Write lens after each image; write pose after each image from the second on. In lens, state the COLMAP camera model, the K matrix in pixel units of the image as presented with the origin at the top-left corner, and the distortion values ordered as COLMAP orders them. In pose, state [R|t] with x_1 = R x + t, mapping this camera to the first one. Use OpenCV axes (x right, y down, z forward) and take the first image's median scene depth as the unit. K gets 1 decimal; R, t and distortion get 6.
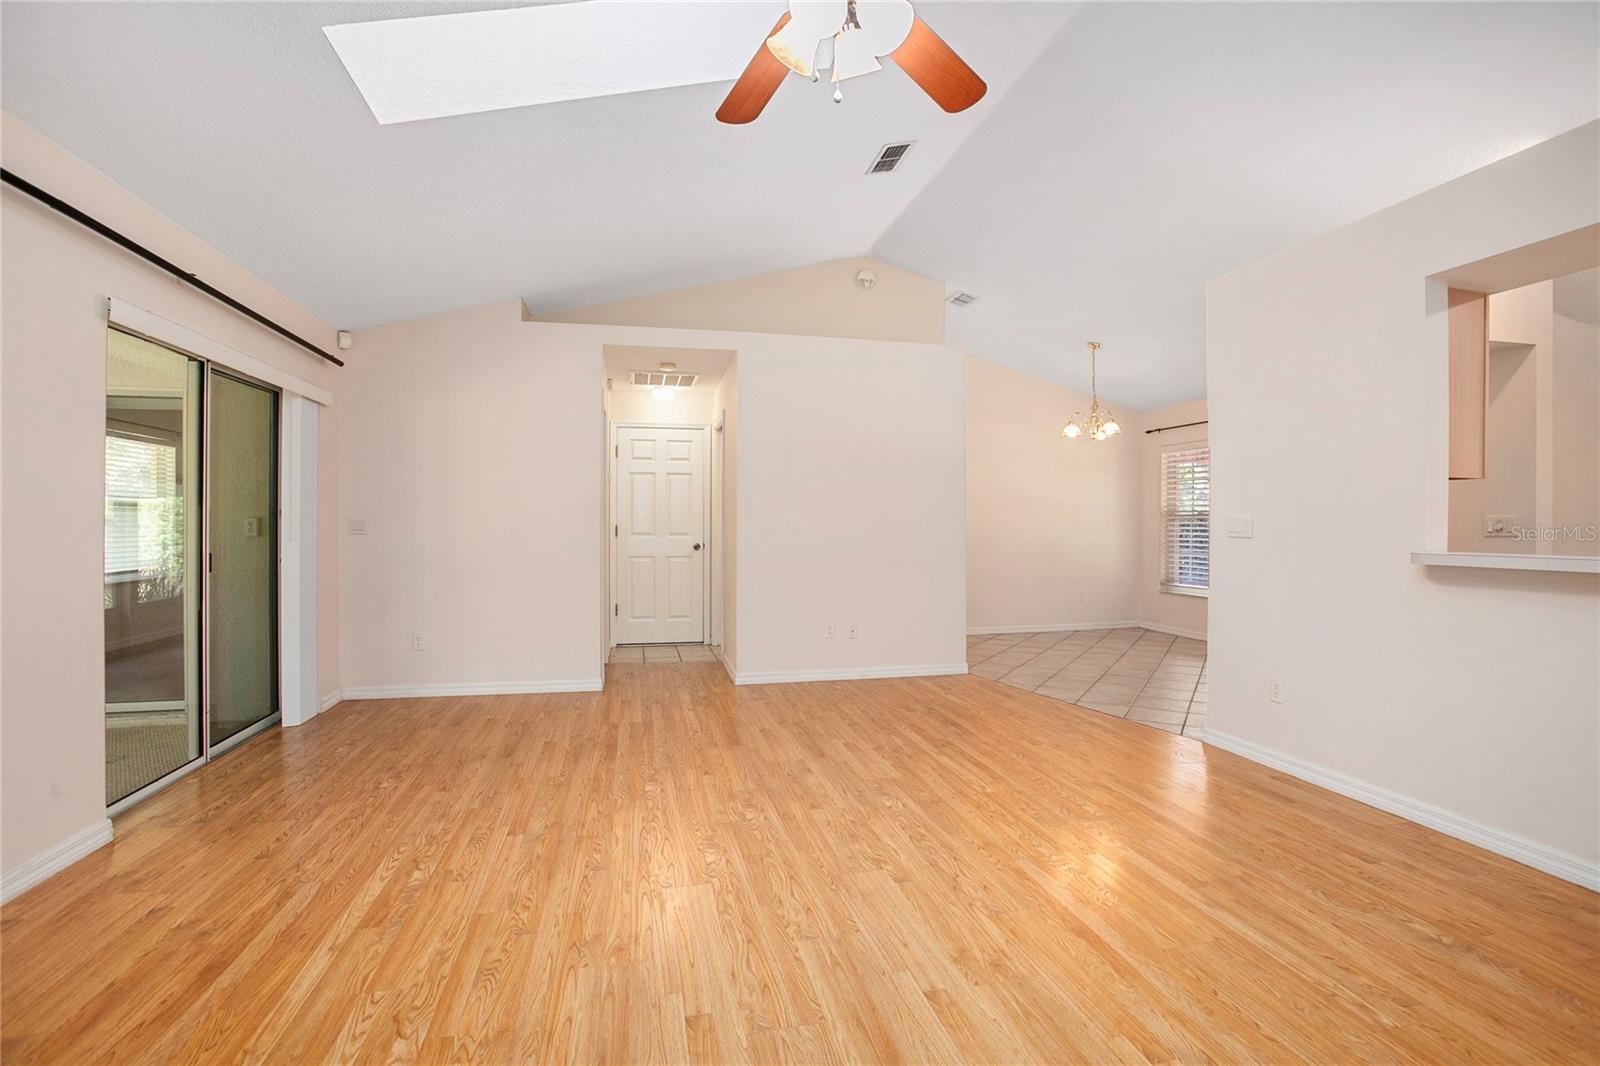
lens RADIAL K [[733.8, 0, 801.1], [0, 733.8, 524.2], [0, 0, 1]] dist [-0.080996, 0.034528]
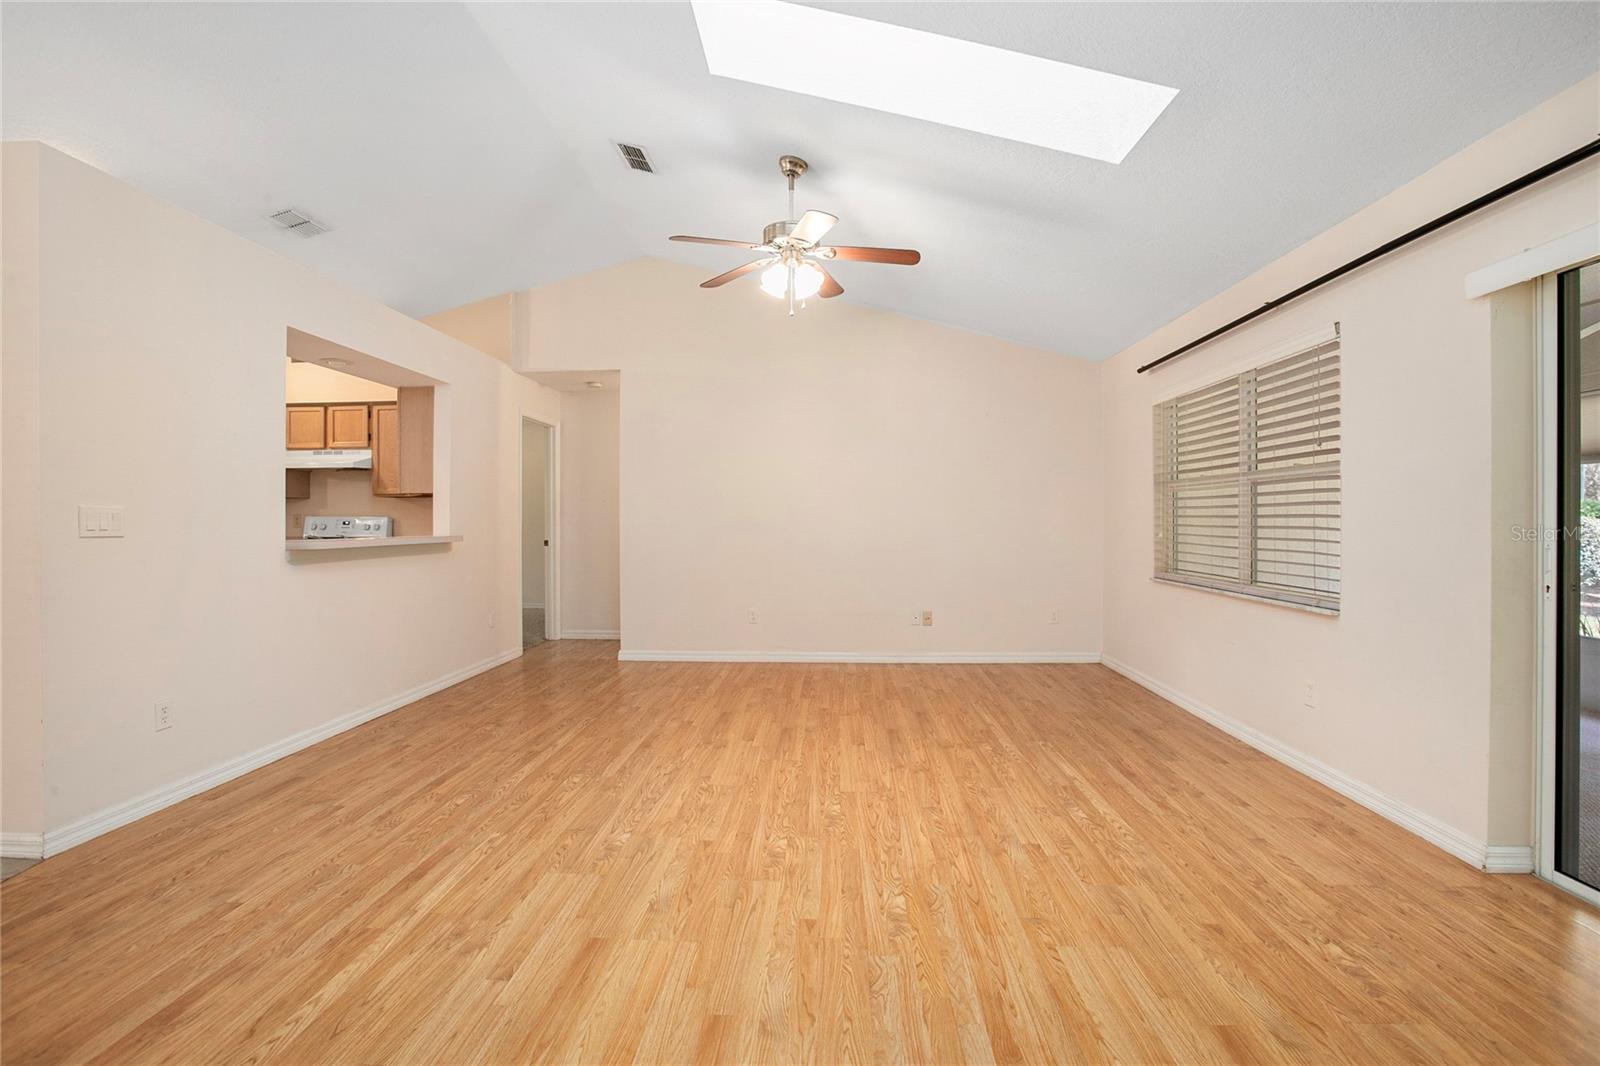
lens RADIAL K [[733.8, 0, 801.1], [0, 733.8, 524.2], [0, 0, 1]] dist [-0.080996, 0.034528]
pose [[-0.962829, -0.003180, 0.270091, -0.337607], [-0.001954, 0.999987, 0.004809, 0.001328], [-0.270103, 0.004102, -0.962823, 1.873920]]
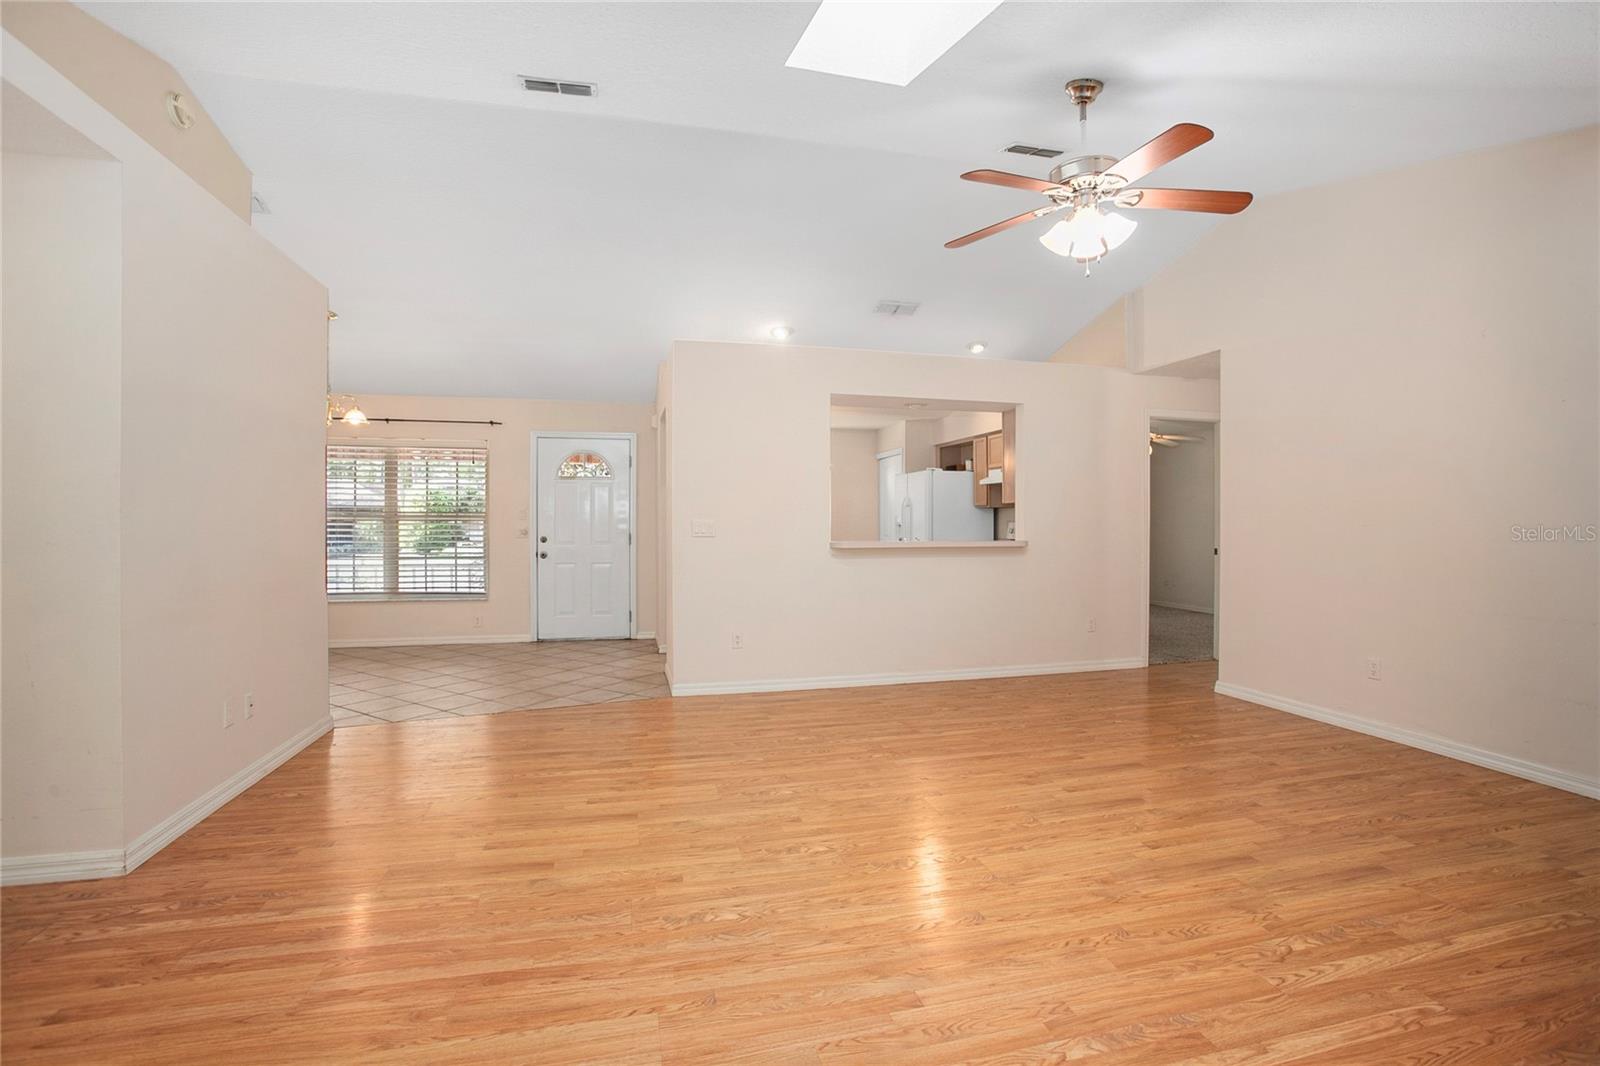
lens RADIAL K [[733.8, 0, 801.1], [0, 733.8, 524.2], [0, 0, 1]] dist [-0.080996, 0.034528]
pose [[-0.018371, -0.005070, 0.999818, -0.995652], [-0.001199, 0.999987, 0.005049, -0.015908], [-0.999831, -0.001106, -0.018376, 1.049691]]
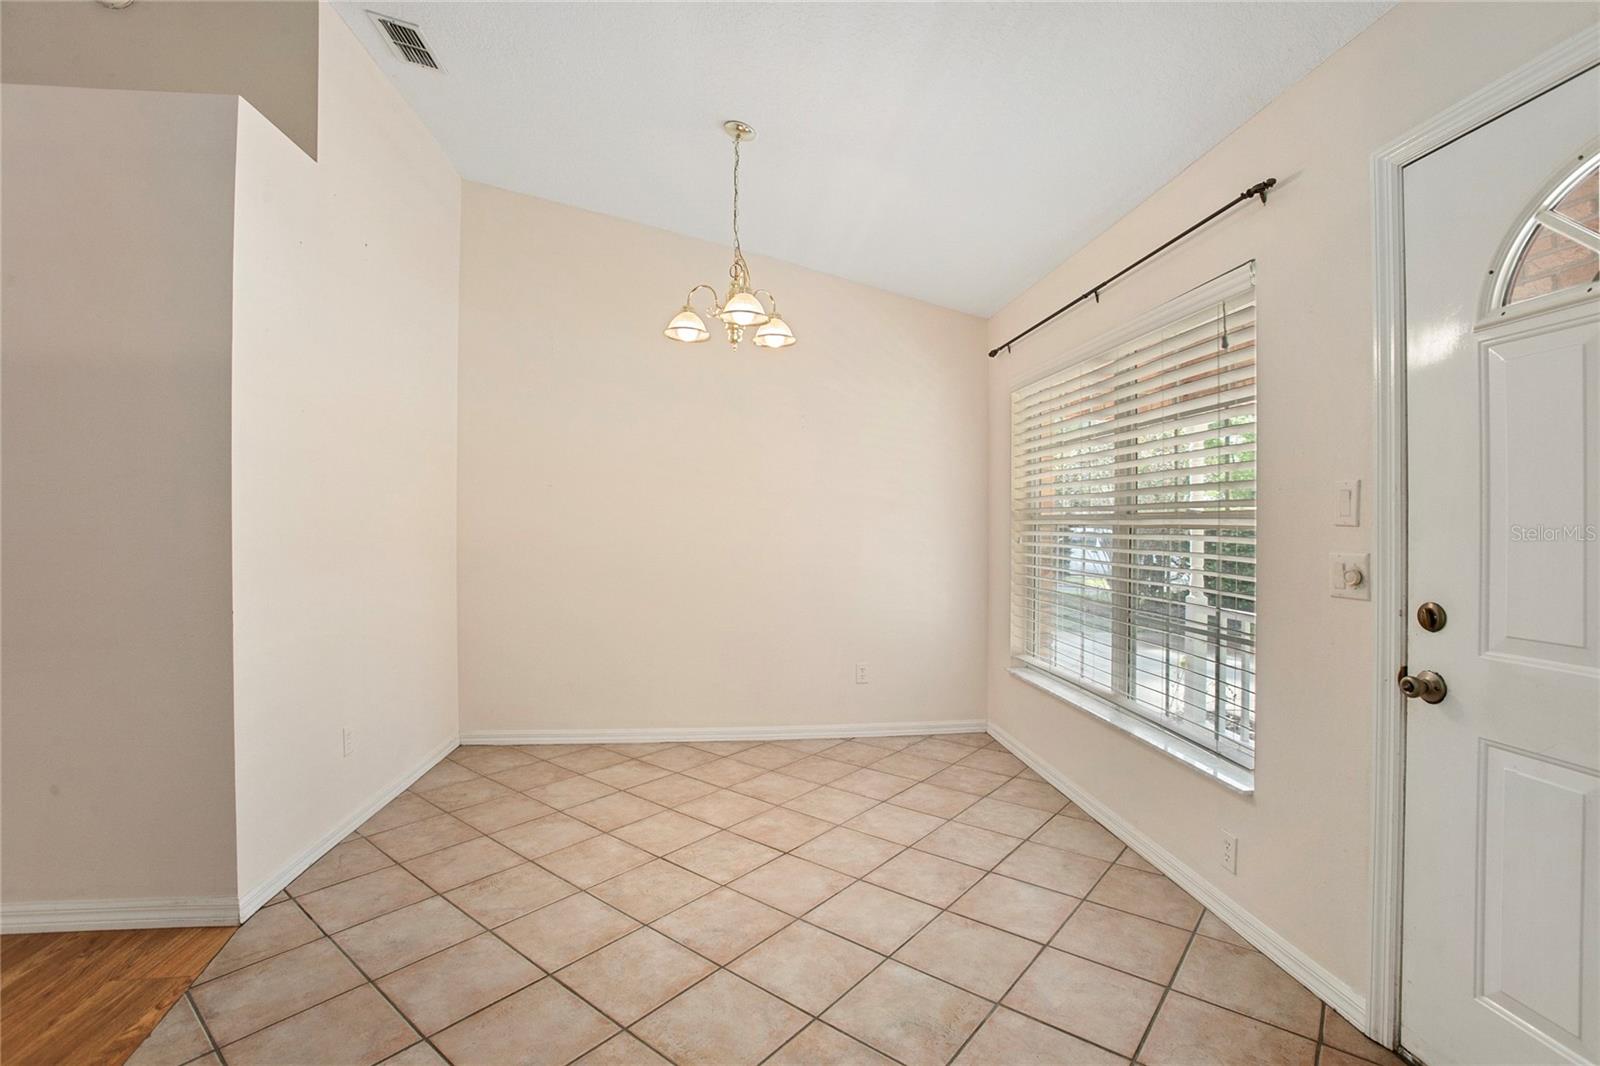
lens RADIAL K [[733.8, 0, 801.1], [0, 733.8, 524.2], [0, 0, 1]] dist [-0.080996, 0.034528]
pose [[0.992012, -0.001427, -0.126134, 1.135126], [0.001477, 0.999999, 0.000299, -0.020790], [0.126133, -0.000483, 0.992013, 1.305653]]
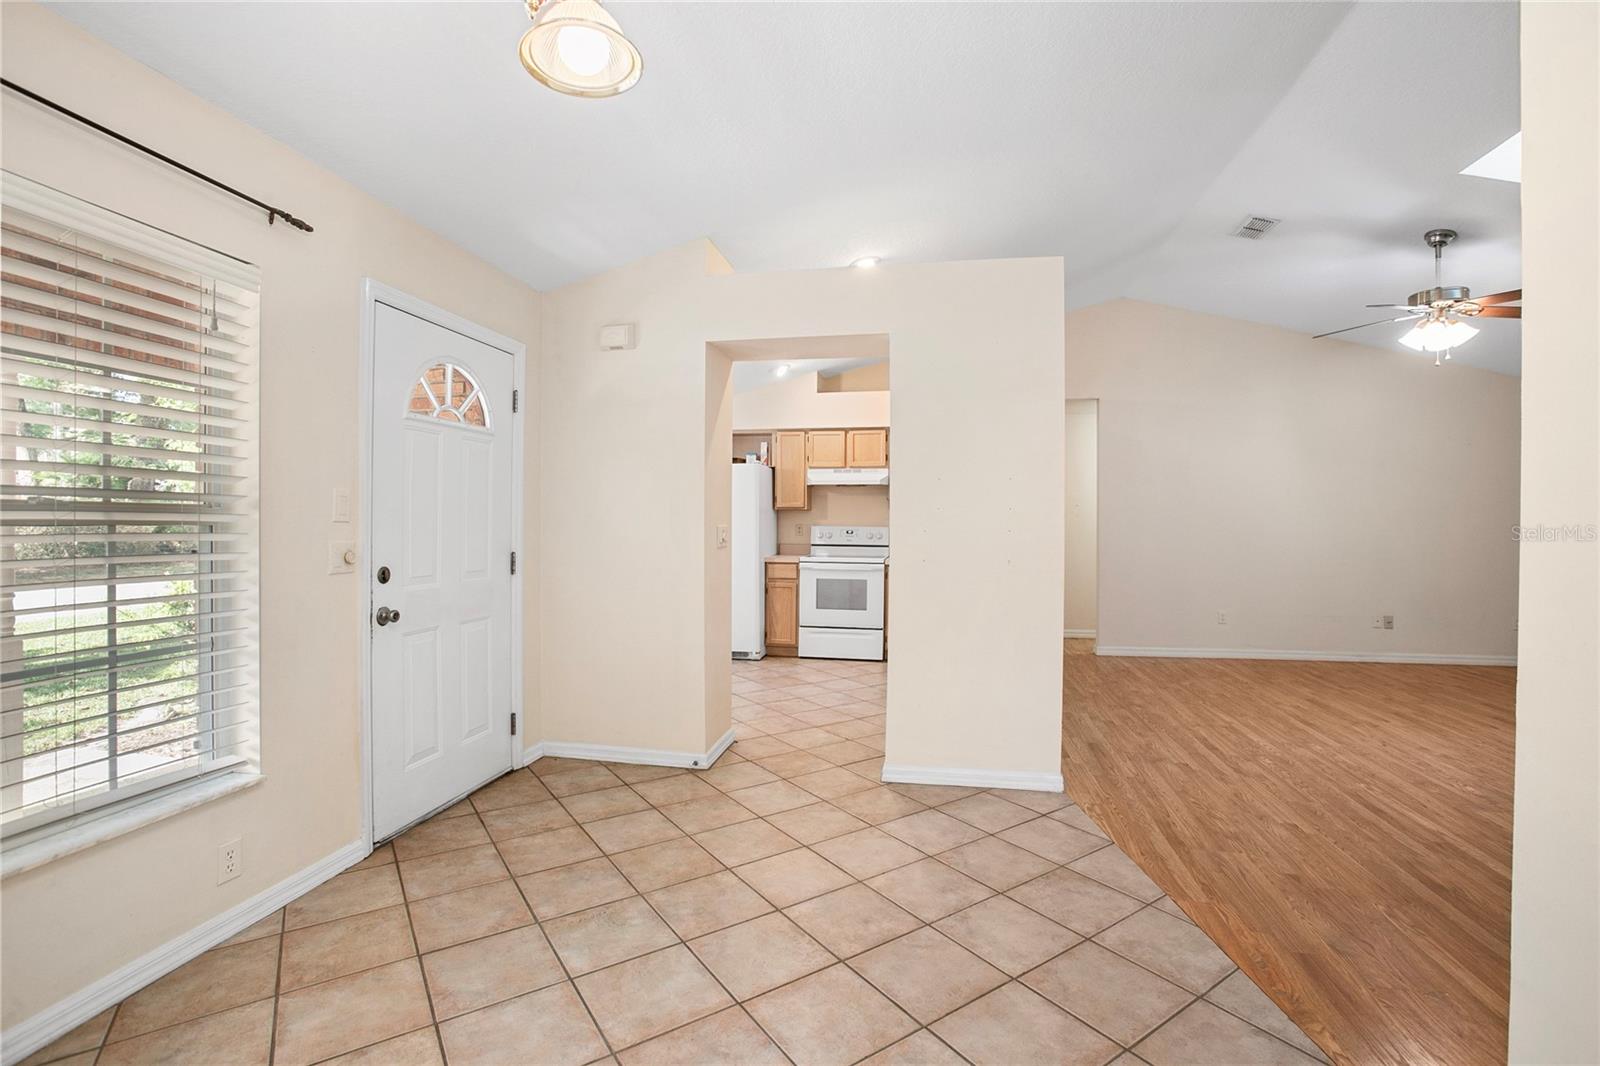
lens RADIAL K [[733.8, 0, 801.1], [0, 733.8, 524.2], [0, 0, 1]] dist [-0.080996, 0.034528]
pose [[-0.915521, -0.008292, 0.402185, 0.671215], [-0.007597, 0.999966, 0.003323, -0.022438], [-0.402199, -0.000013, -0.915552, 2.533841]]
